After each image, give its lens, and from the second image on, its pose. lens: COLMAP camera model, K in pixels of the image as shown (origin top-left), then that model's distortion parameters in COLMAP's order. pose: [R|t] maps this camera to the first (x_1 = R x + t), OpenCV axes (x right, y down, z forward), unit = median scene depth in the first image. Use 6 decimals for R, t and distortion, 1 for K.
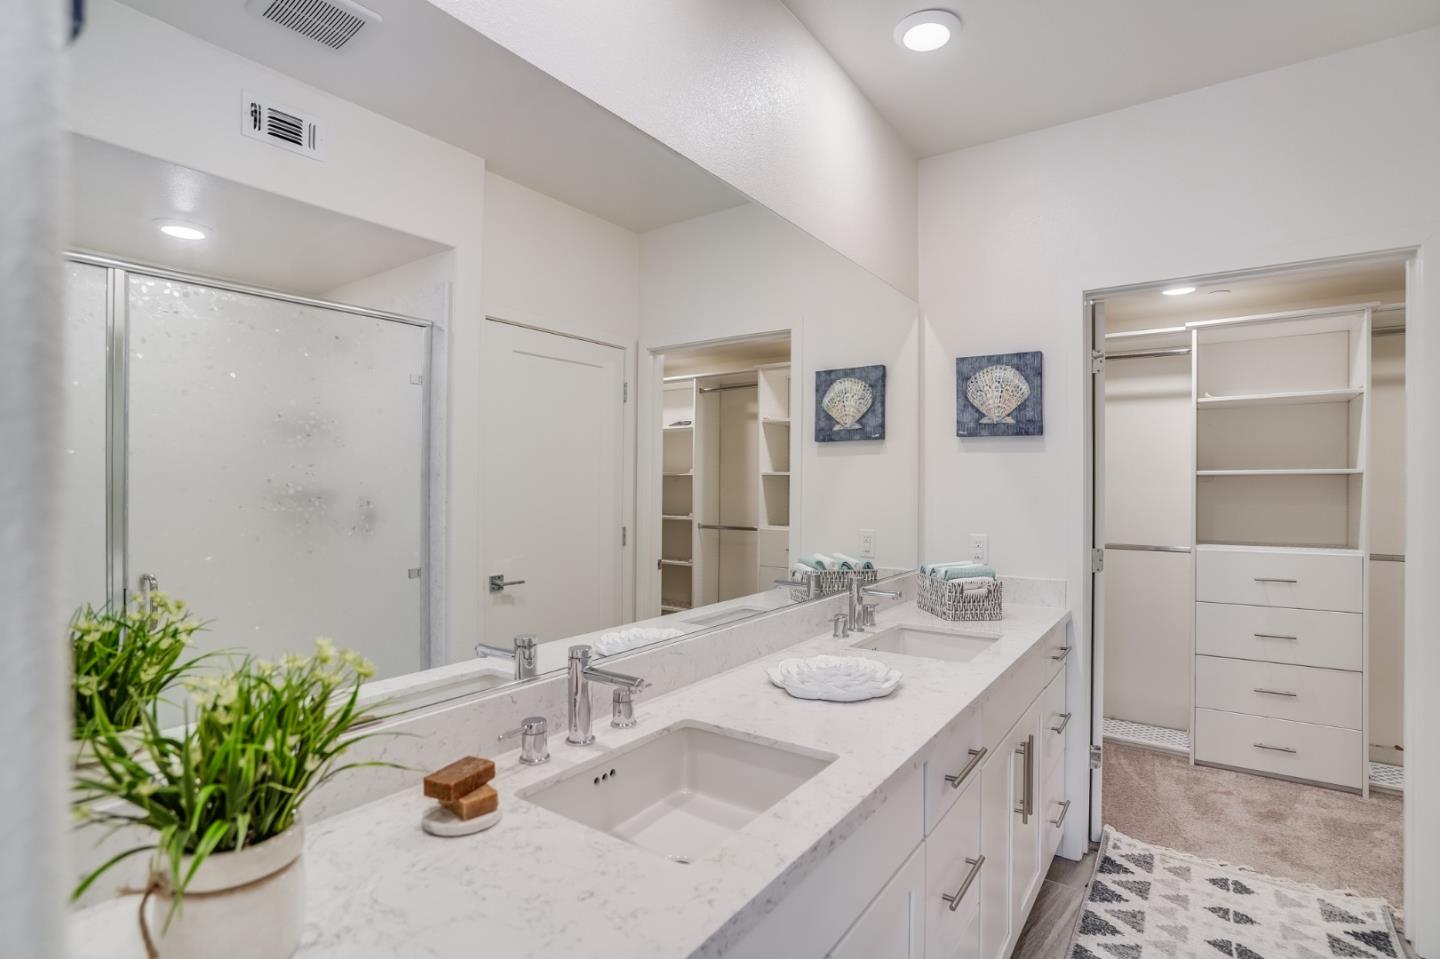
lens RADIAL K [[725.1, 0, 701.5], [0, 725.1, 486.4], [0, 0, 1]] dist [-0.046594, 0.018286]
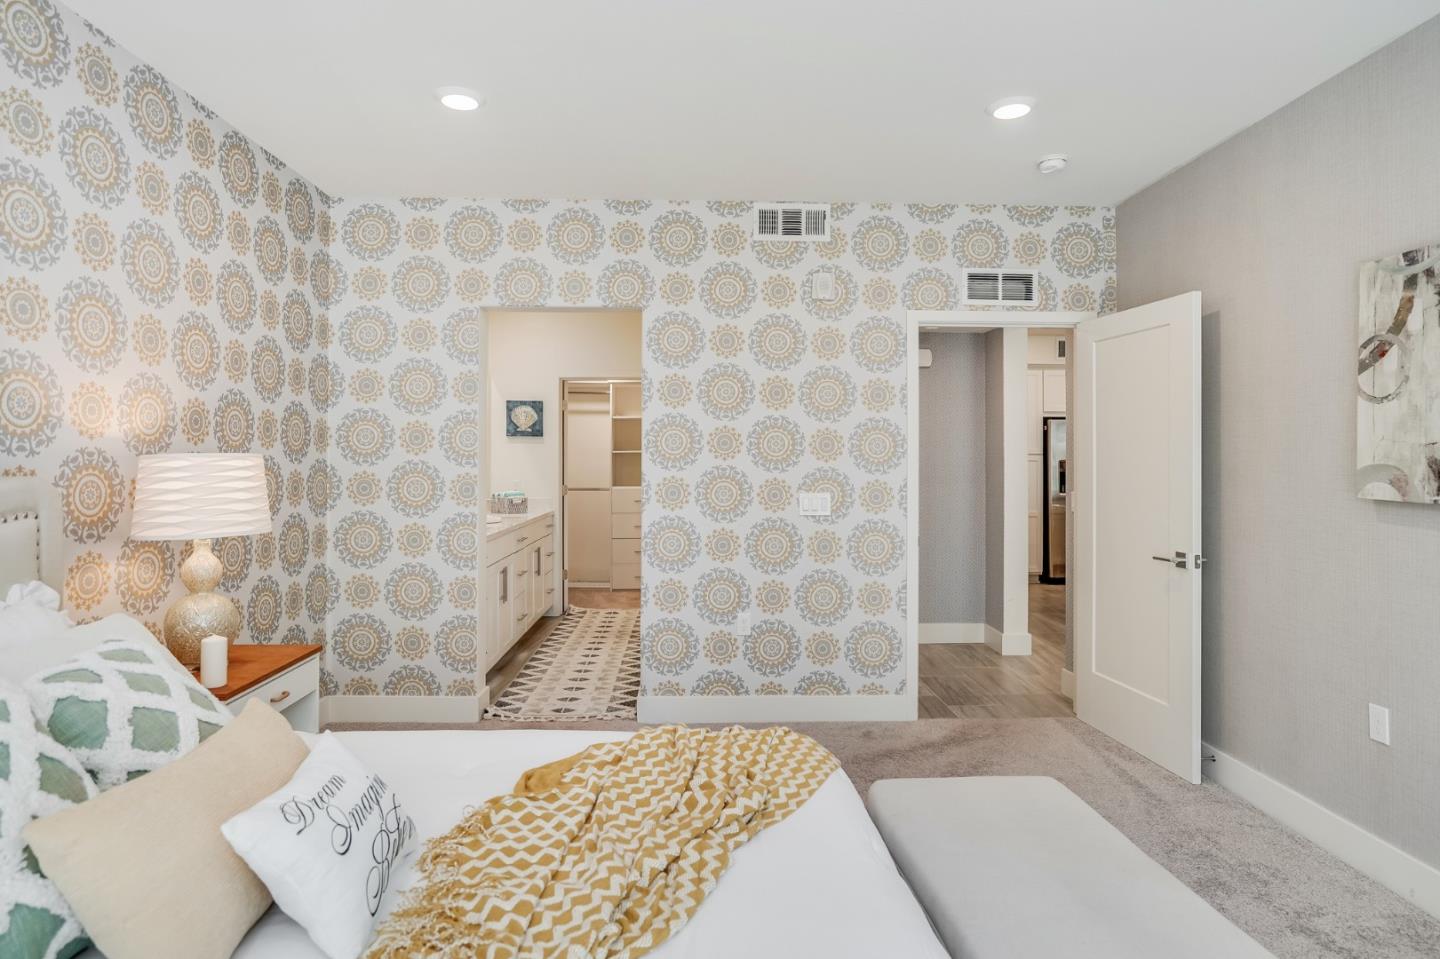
lens RADIAL K [[725.1, 0, 696.4], [0, 725.1, 454.9], [0, 0, 1]] dist [-0.046594, 0.018286]
pose [[0.791895, 0.001232, 0.610656, -0.563850], [0.001493, 0.999991, -0.003954, -0.001603], [-0.610656, 0.004043, 0.791886, -1.164574]]
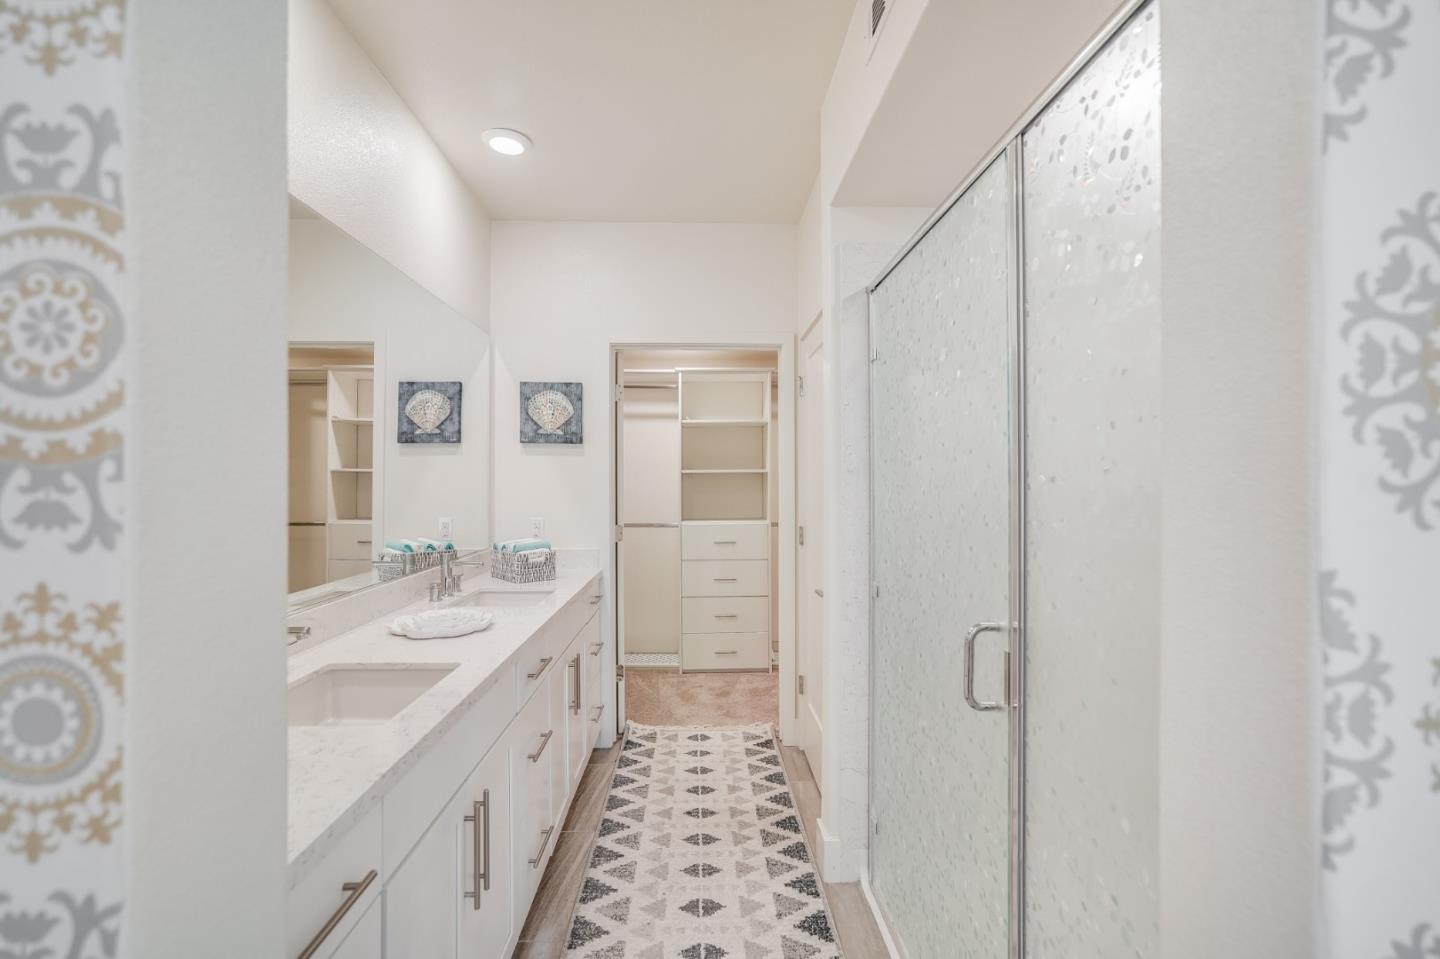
lens RADIAL K [[725.1, 0, 730.4], [0, 725.1, 490.7], [0, 0, 1]] dist [-0.046594, 0.018286]
pose [[0.794301, -0.009882, 0.607444, -0.140432], [0.002506, 0.999913, 0.012989, 0.001157], [-0.607519, -0.008794, 0.794256, -0.270235]]
